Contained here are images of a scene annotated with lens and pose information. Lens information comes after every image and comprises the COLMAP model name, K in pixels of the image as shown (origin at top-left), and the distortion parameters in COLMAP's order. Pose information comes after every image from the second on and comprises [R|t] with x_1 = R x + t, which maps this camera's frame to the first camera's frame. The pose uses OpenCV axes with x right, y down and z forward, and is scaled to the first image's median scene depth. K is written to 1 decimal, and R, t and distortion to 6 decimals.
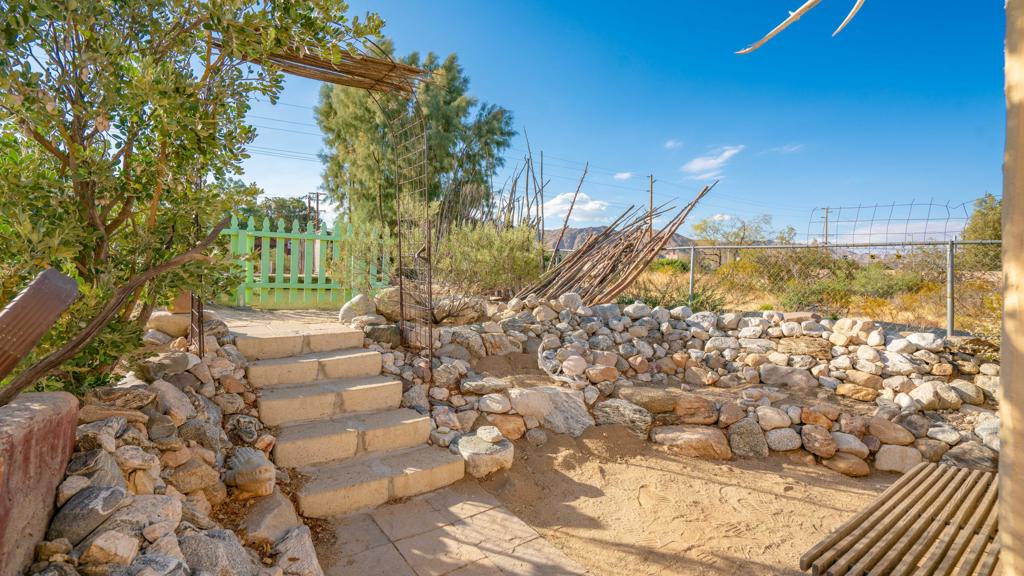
lens RADIAL K [[473.1, 0, 510.2], [0, 473.1, 291.9], [0, 0, 1]] dist [-0.042204, 0.012983]
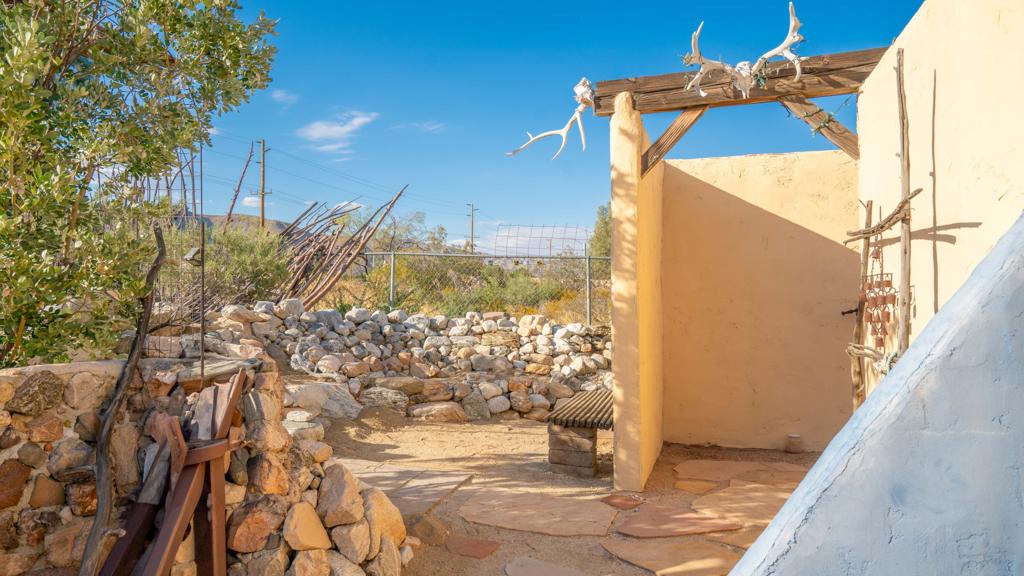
lens RADIAL K [[696.4, 0, 512.3], [0, 696.4, 289.9], [0, 0, 1]] dist [0.032964, 0.002974]
pose [[0.786362, 0.000640, 0.617765, -0.511618], [0.014438, 0.999707, -0.019414, 0.024406], [-0.617597, 0.024186, 0.786123, -0.498748]]
